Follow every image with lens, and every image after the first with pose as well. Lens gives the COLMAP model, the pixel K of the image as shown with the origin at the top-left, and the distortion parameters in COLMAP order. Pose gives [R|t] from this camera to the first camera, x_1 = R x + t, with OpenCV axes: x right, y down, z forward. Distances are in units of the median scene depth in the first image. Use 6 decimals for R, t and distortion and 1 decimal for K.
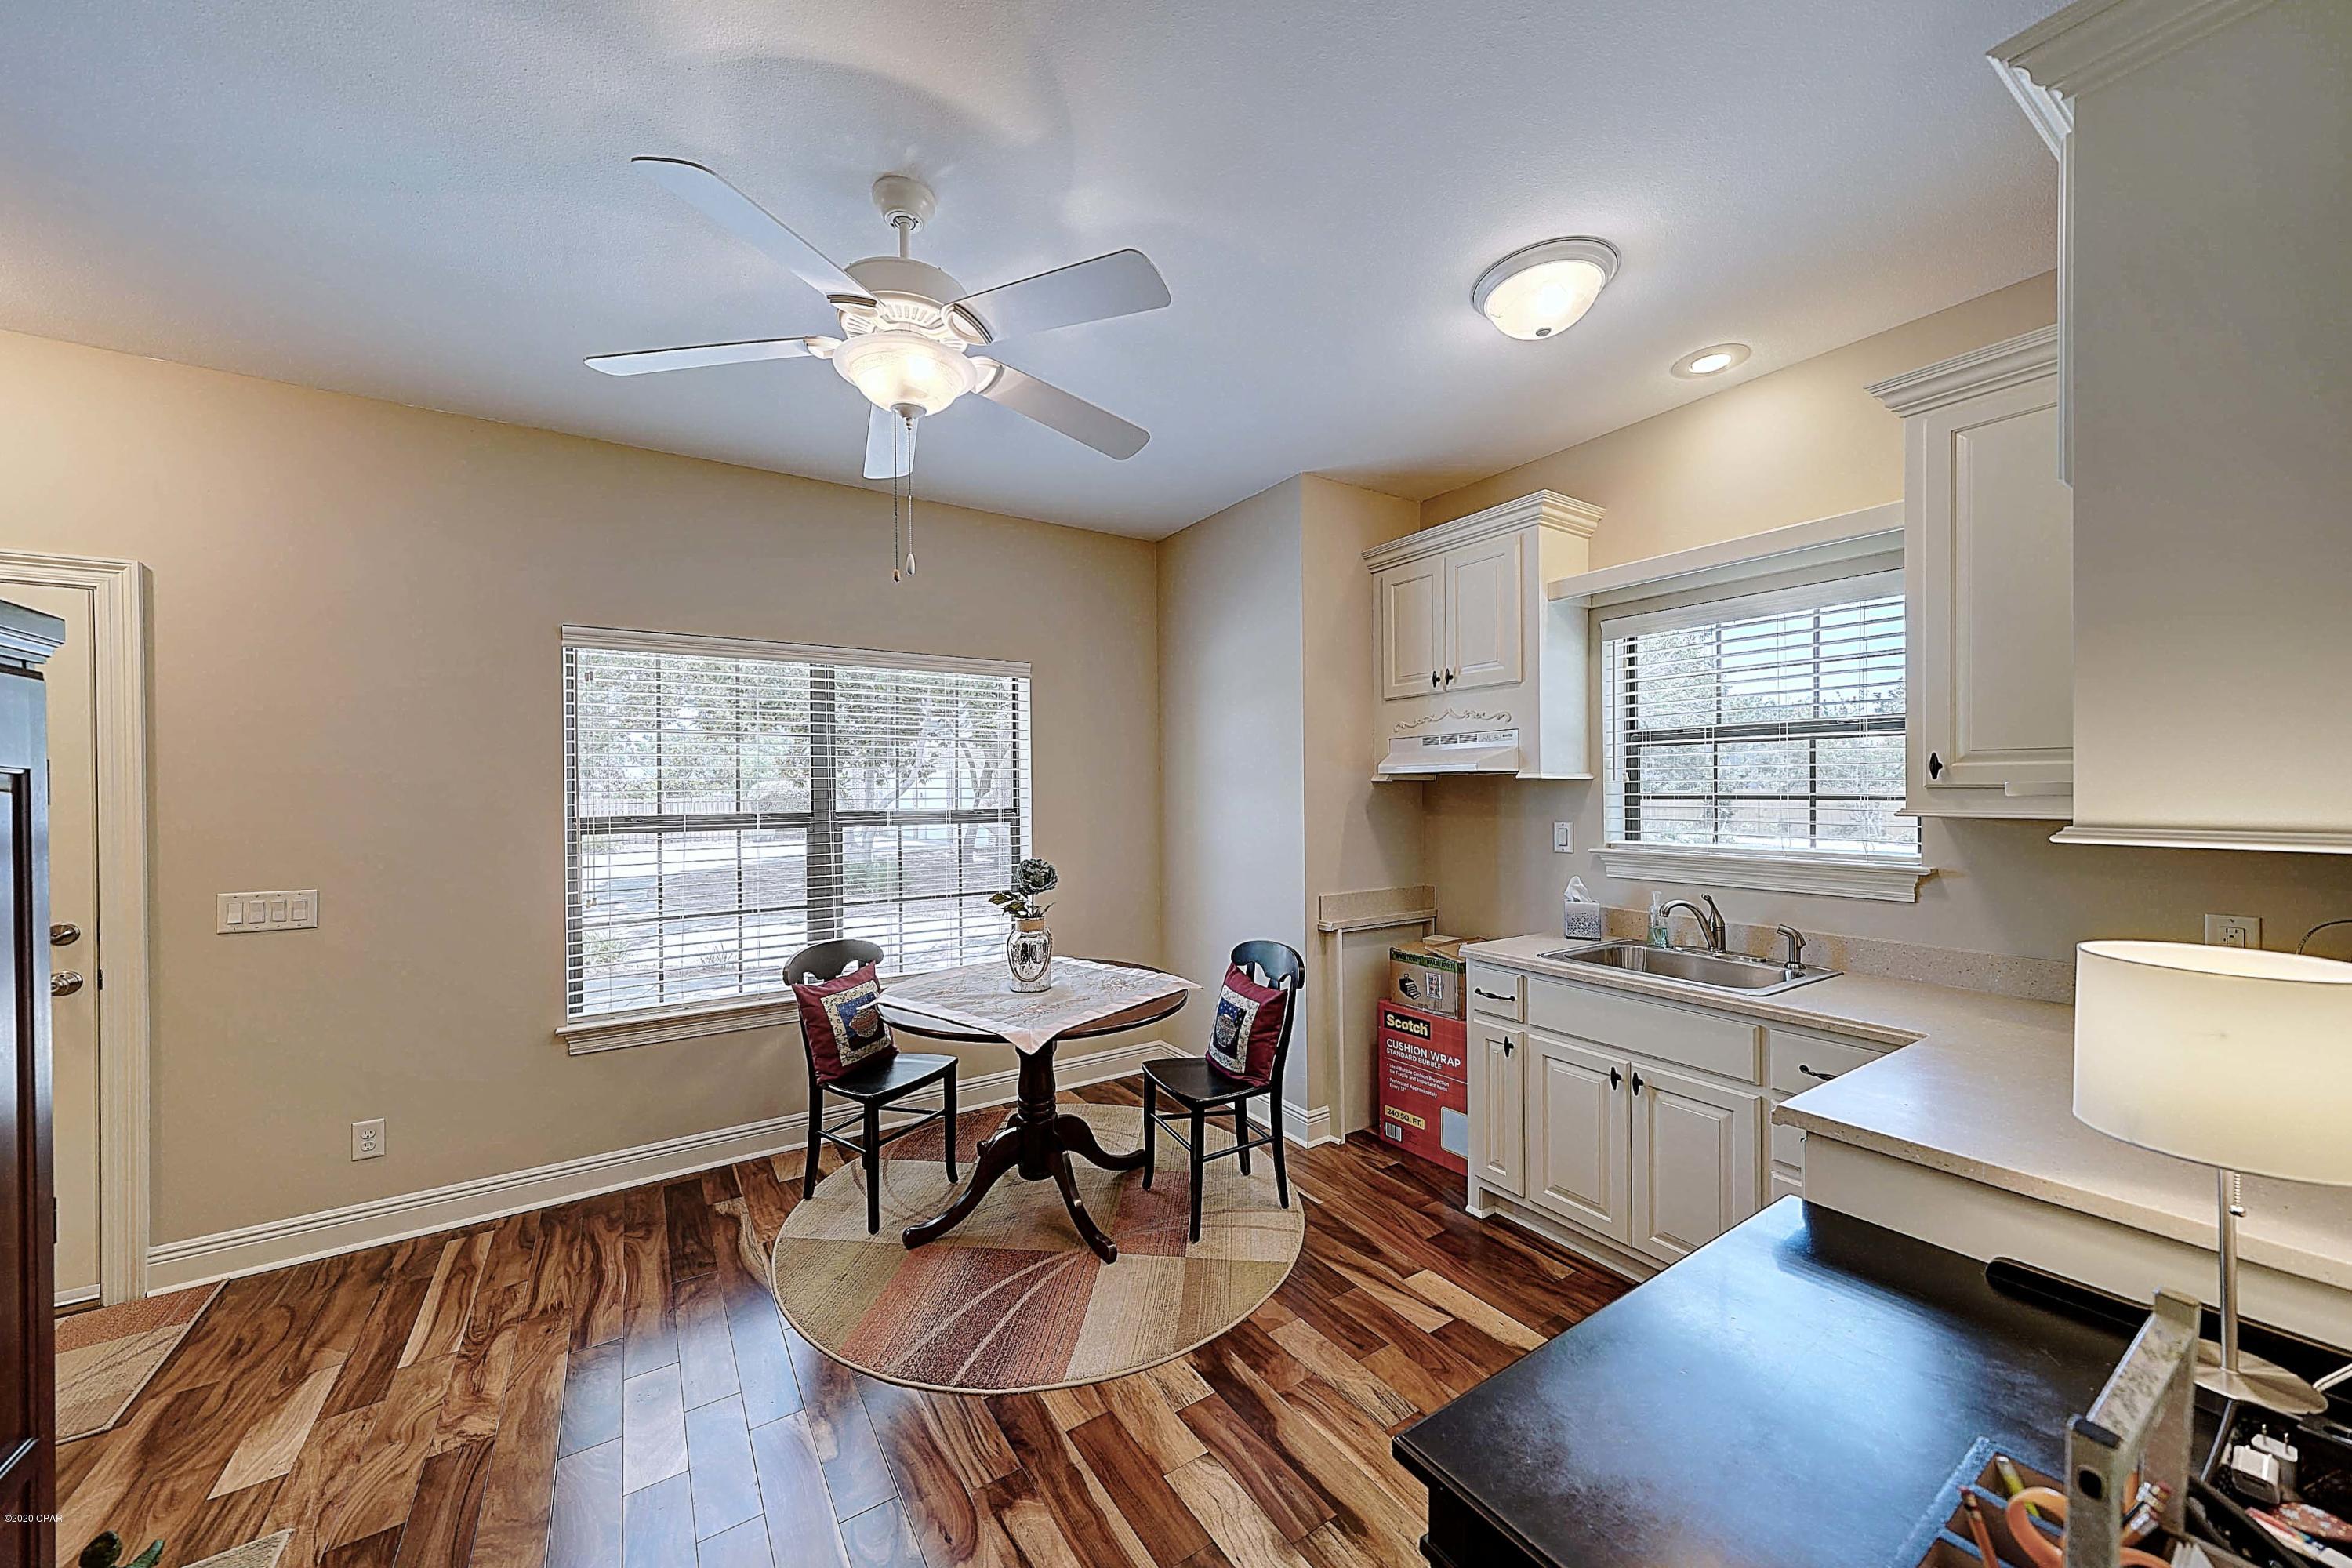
lens RADIAL K [[819.5, 0, 1143.2], [0, 819.5, 795.9], [0, 0, 1]] dist [0.007203, -0.000473]
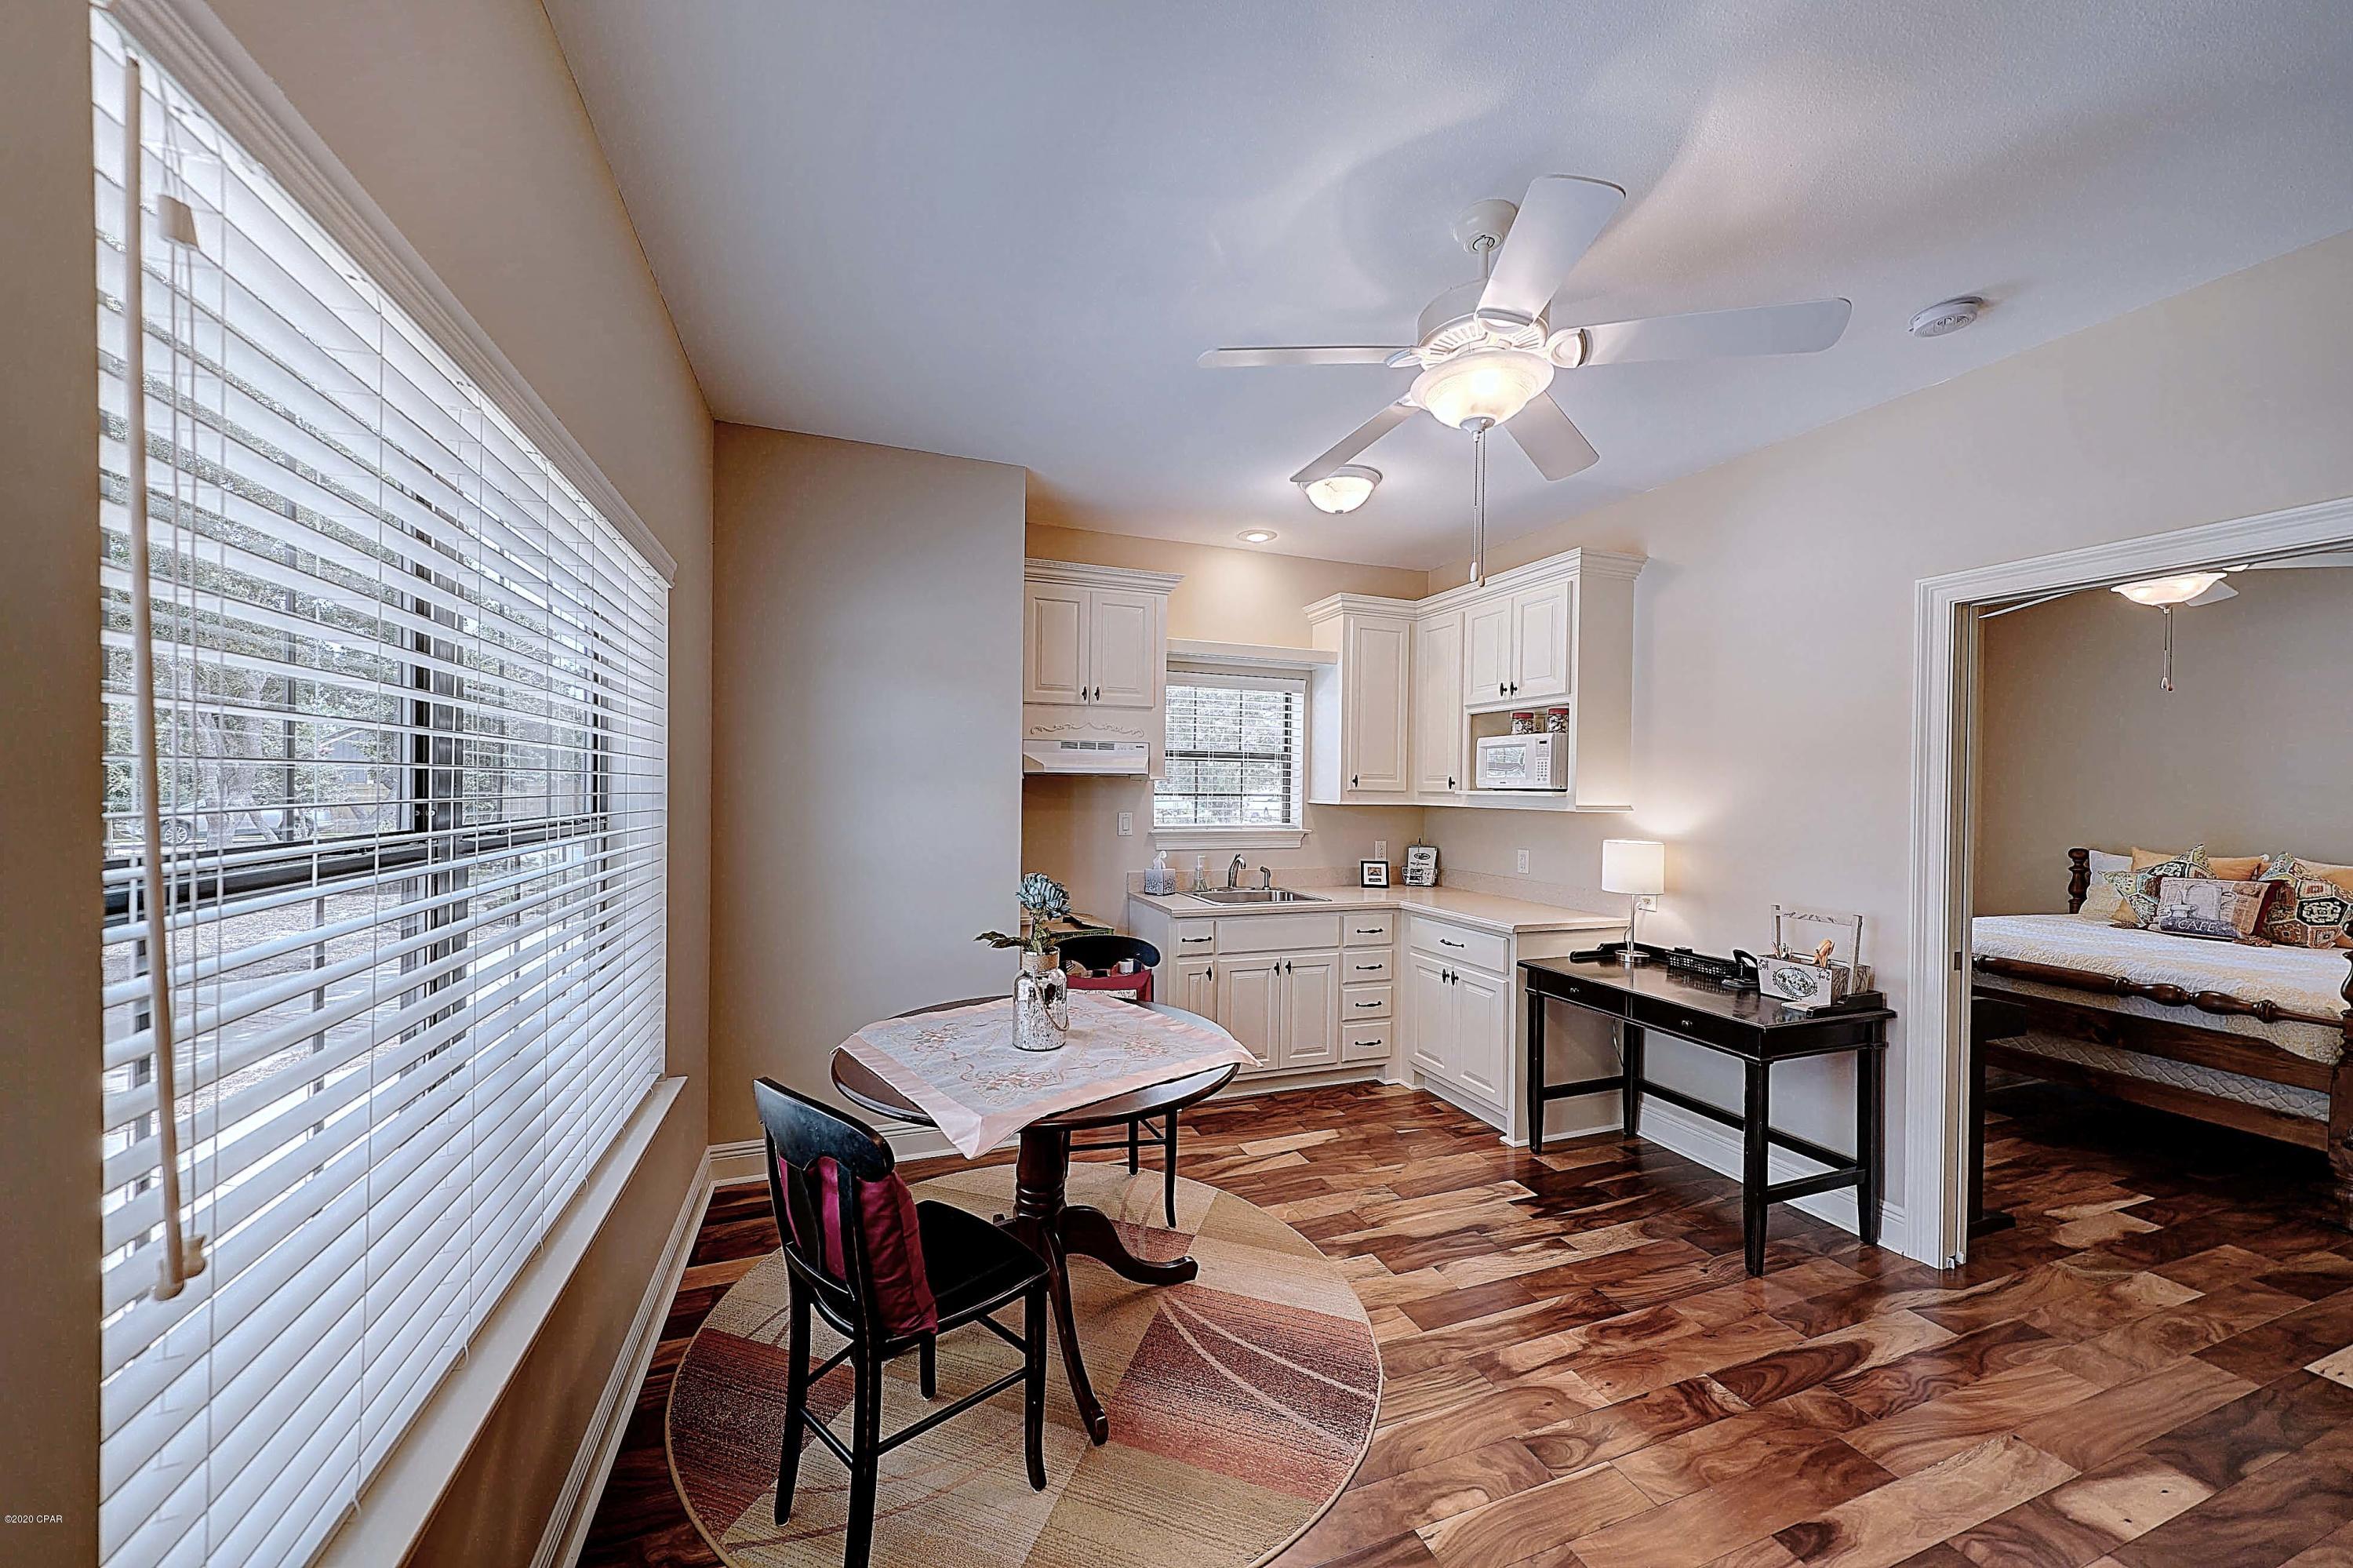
lens RADIAL K [[819.8, 0, 1163.0], [0, 819.8, 786.6], [0, 0, 1]] dist [0.007203, -0.000473]
pose [[0.216713, 0.000839, 0.976235, -1.000454], [-0.008987, 0.999959, 0.001136, -0.015750], [-0.976194, -0.009020, 0.216712, 0.828435]]
